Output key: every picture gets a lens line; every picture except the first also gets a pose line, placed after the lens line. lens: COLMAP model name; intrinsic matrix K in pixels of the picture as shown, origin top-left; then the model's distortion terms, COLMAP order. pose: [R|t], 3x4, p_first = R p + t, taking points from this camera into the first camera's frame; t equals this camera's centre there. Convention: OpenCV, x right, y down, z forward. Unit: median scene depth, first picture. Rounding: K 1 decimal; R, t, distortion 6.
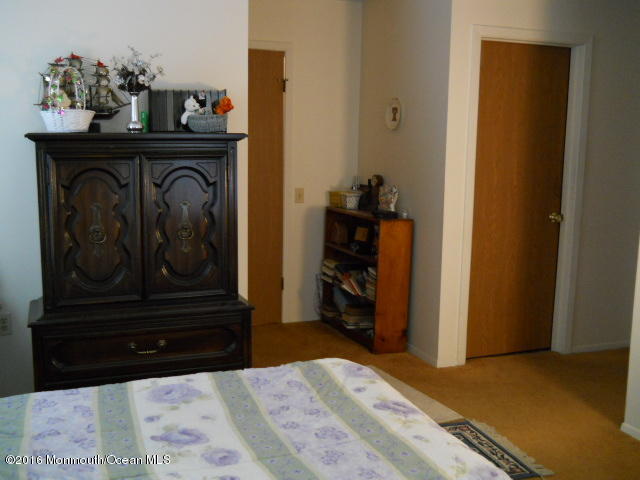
lens RADIAL K [[693.6, 0, 320.0], [0, 693.6, 240.0], [0, 0, 1]] dist [-0.028994, 0.015521]
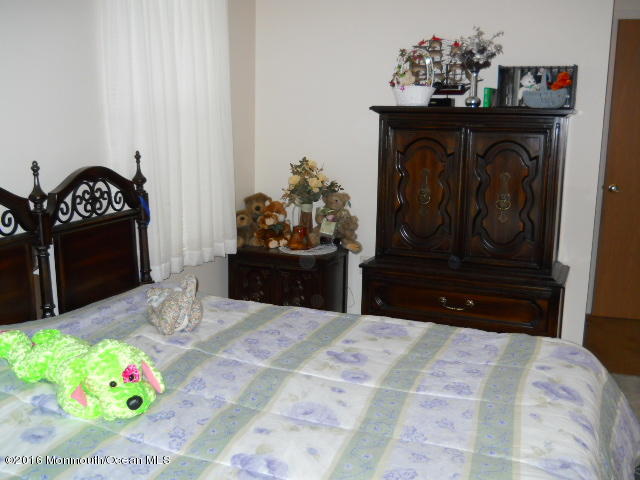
lens RADIAL K [[712.8, 0, 304.6], [0, 712.8, 231.7], [0, 0, 1]] dist [-0.051973, 0.046855]
pose [[0.734350, 0.126333, -0.666911, 0.315568], [-0.110118, 0.991685, 0.066601, -0.006550], [0.669779, 0.024530, 0.742155, 0.002943]]
